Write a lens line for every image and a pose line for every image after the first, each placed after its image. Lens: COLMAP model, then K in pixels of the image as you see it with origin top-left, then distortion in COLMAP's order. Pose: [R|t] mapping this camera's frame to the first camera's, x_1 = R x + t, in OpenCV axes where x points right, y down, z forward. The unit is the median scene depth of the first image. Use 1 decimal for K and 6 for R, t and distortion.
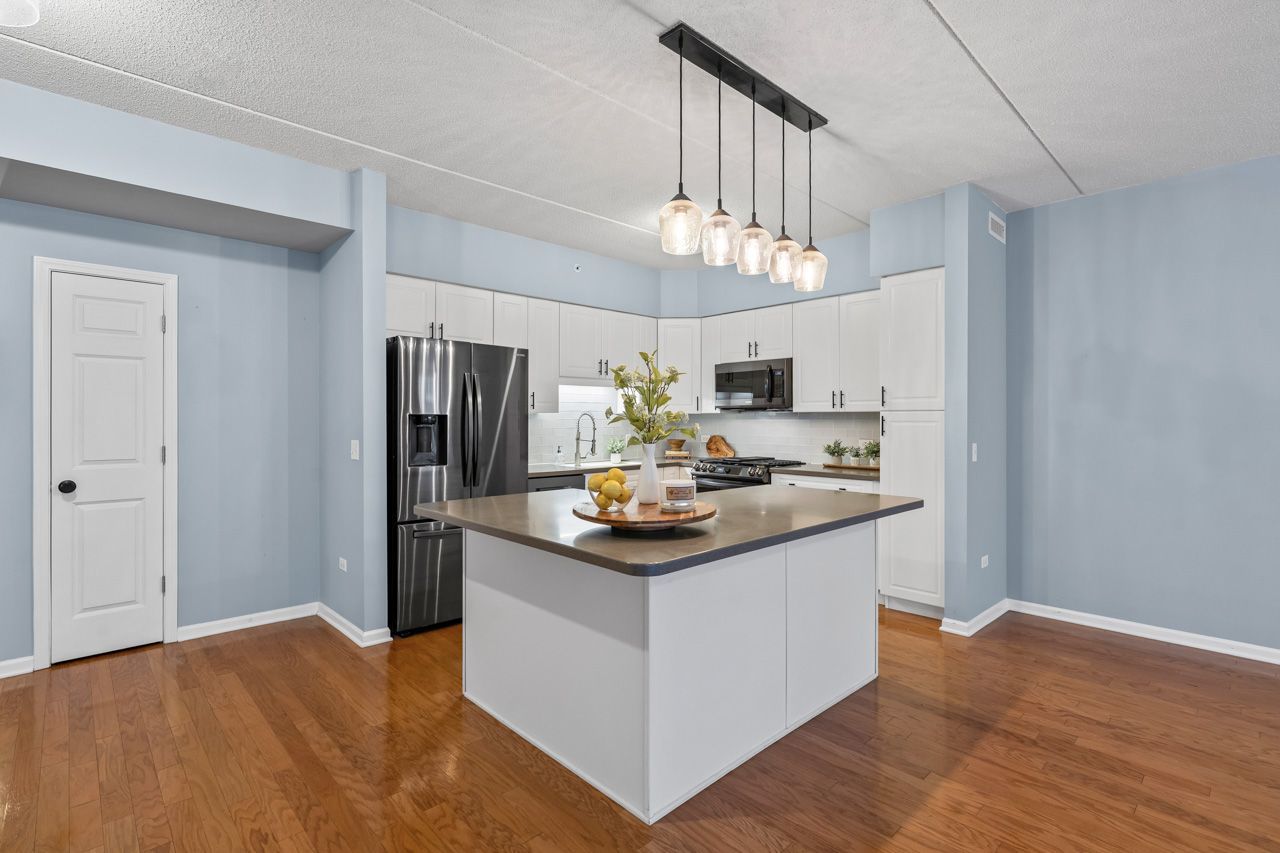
lens RADIAL K [[598.6, 0, 636.6], [0, 598.6, 418.4], [0, 0, 1]] dist [0.004572, 0.000219]
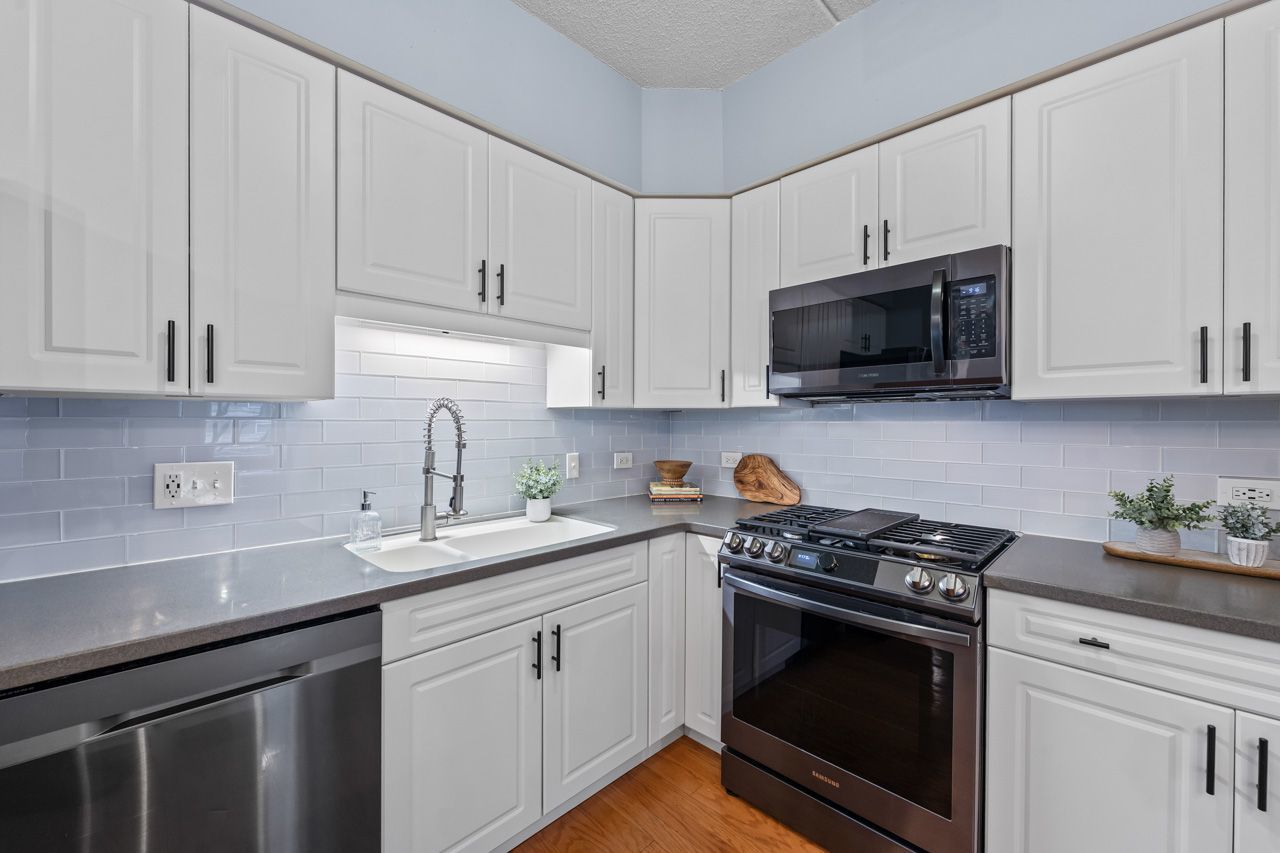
lens RADIAL K [[513.1, 0, 637.4], [0, 513.1, 424.3], [0, 0, 1]] dist [-0.002423, -0.000393]
pose [[0.999453, 0.001279, 0.033038, 0.039158], [-0.001424, 0.999990, 0.004353, 0.004323], [-0.033032, -0.004398, 0.999445, 0.960443]]
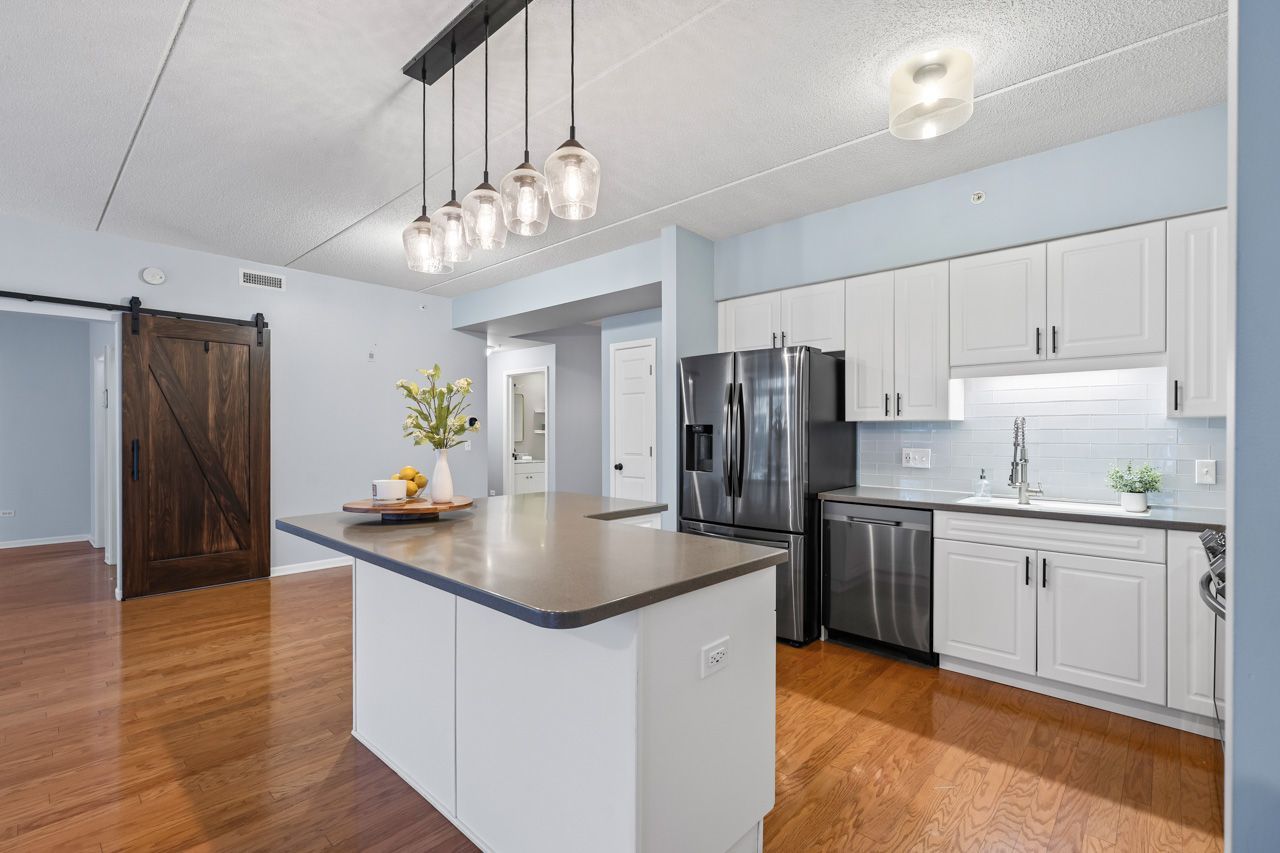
lens RADIAL K [[579.8, 0, 641.5], [0, 579.8, 432.1], [0, 0, 1]] dist [-0.007055, 0.000486]
pose [[0.071808, 0.000457, -0.997418, 0.697455], [0.000112, 1.000000, 0.000467, 0.006479], [0.997418, -0.000145, 0.071808, 0.807042]]
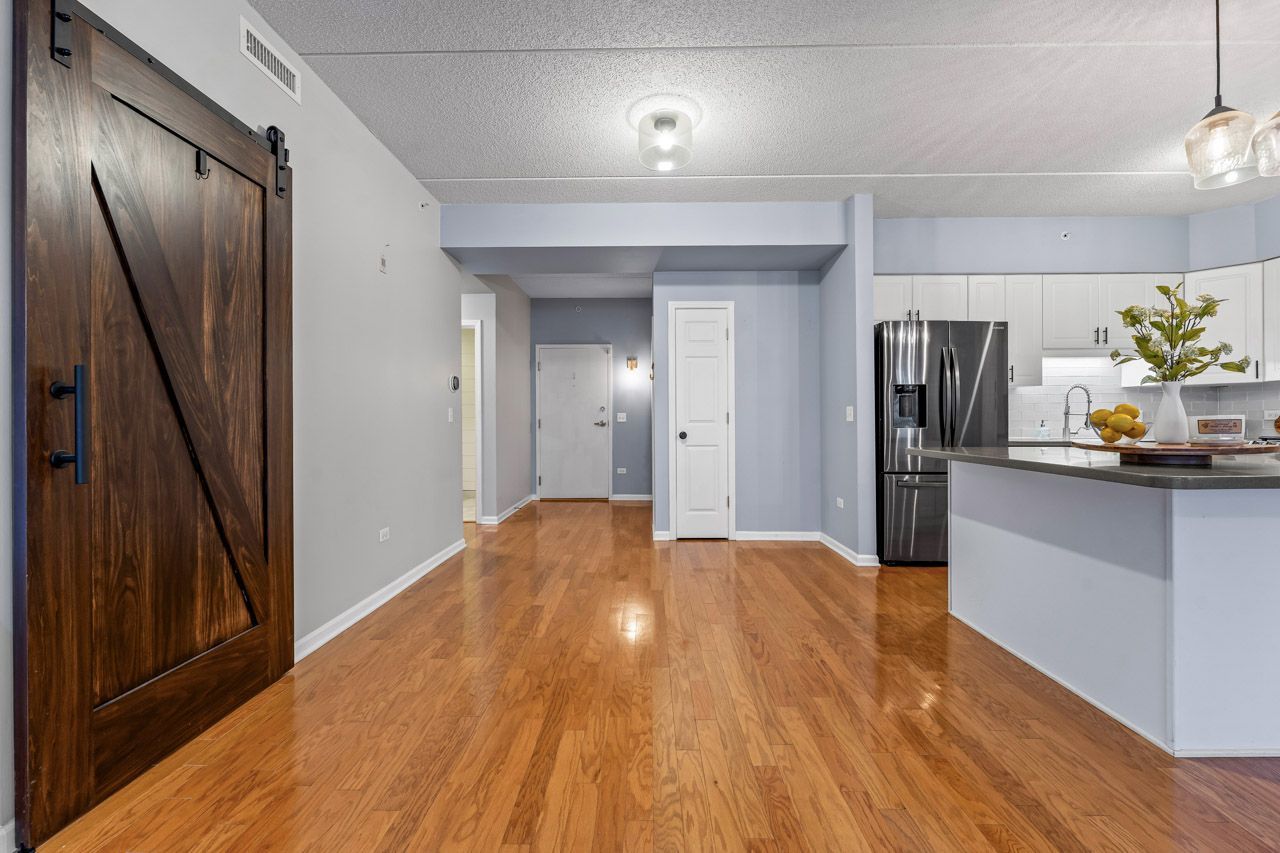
lens RADIAL K [[525.0, 0, 641.8], [0, 525.0, 420.2], [0, 0, 1]] dist [-0.006313, 0.001891]
pose [[0.717549, -0.004645, -0.696492, -0.003335], [0.005025, 0.999986, -0.001492, 0.062286], [0.696490, -0.002429, 0.717563, -0.117878]]
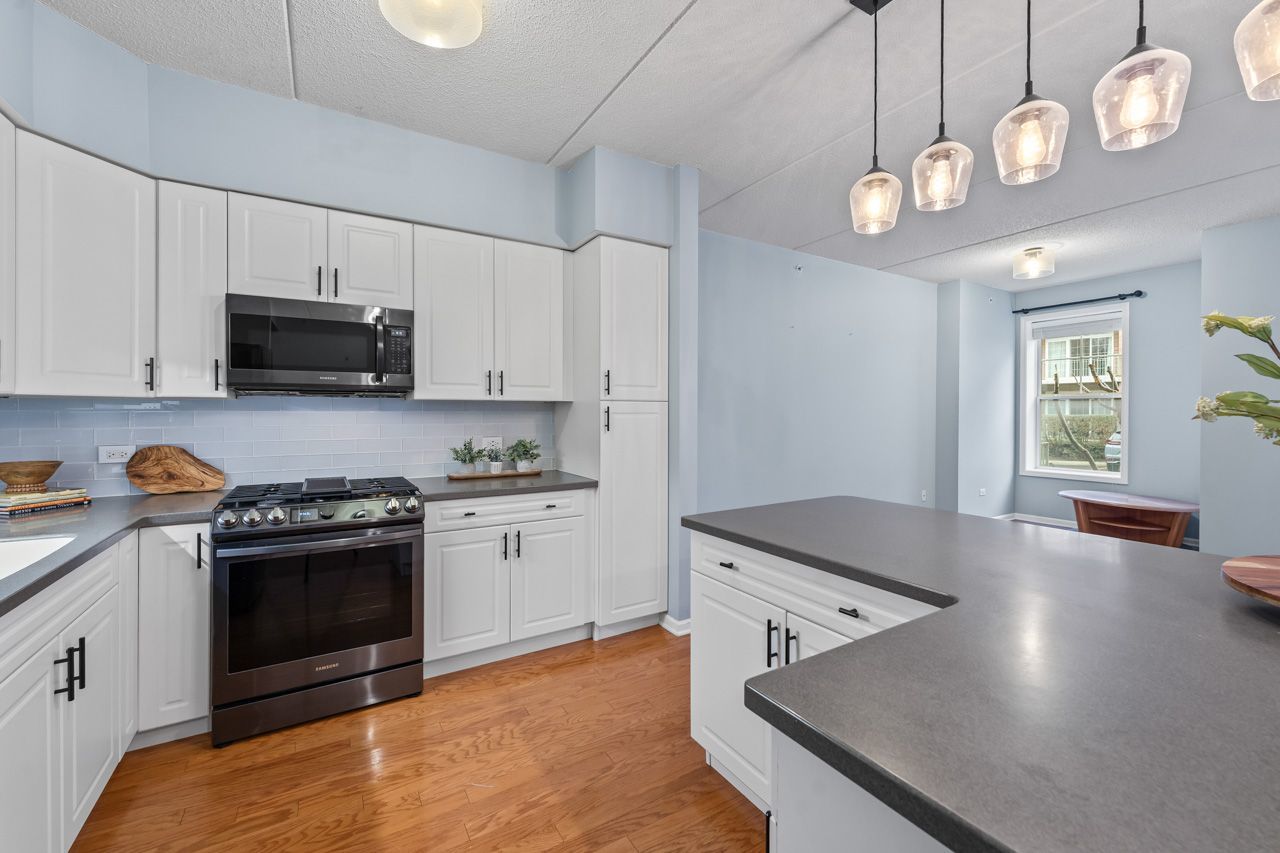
lens RADIAL K [[525.0, 0, 642.6], [0, 525.0, 418.5], [0, 0, 1]] dist [-0.006313, 0.001891]
pose [[0.199686, -0.013722, 0.979764, -0.306000], [-0.002356, 0.999892, 0.014484, 0.001541], [-0.979857, -0.005201, 0.199632, 0.900265]]
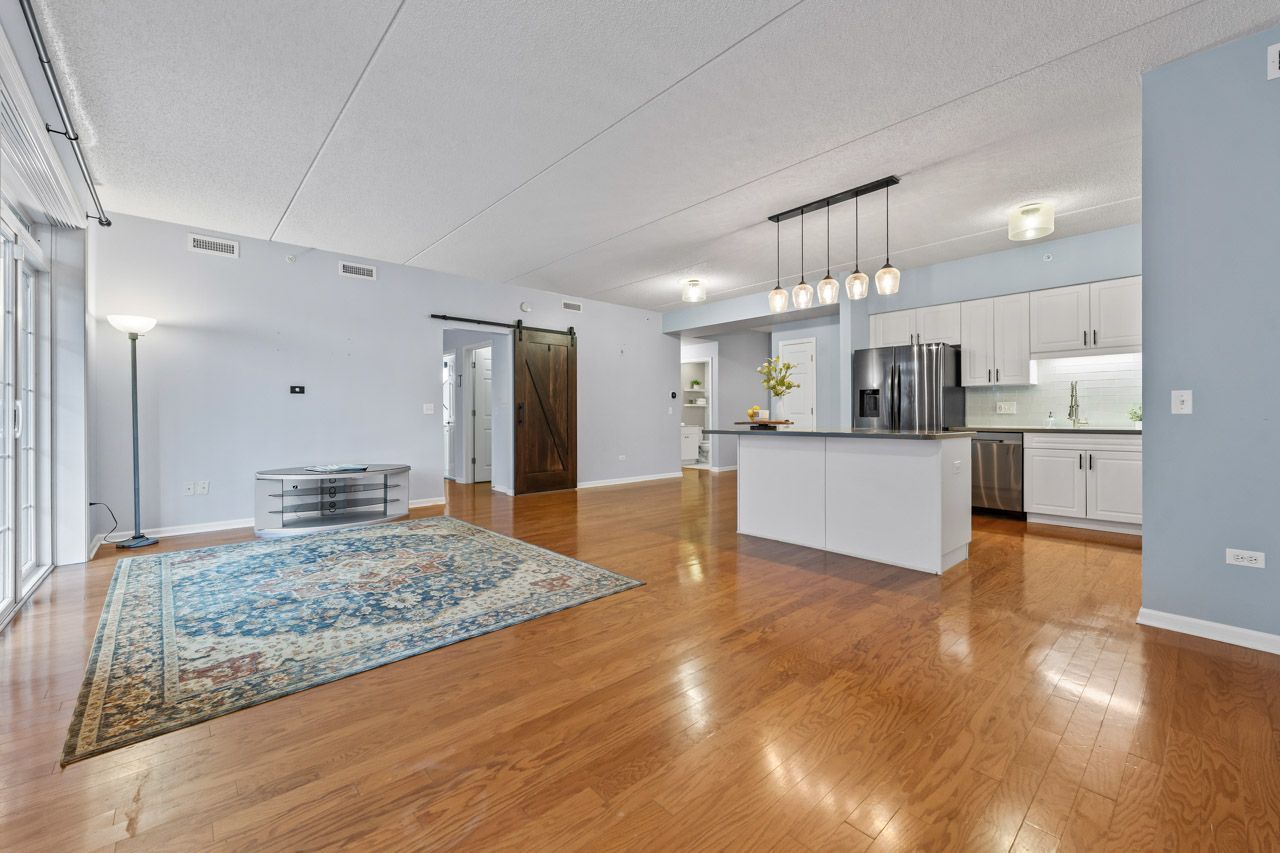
lens RADIAL K [[525.0, 0, 636.1], [0, 525.0, 416.5], [0, 0, 1]] dist [-0.006313, 0.001891]
pose [[-0.022165, -0.002807, -0.999750, 1.283551], [0.003812, 0.999989, -0.002893, 0.078250], [0.999747, -0.003875, -0.022155, 0.306558]]
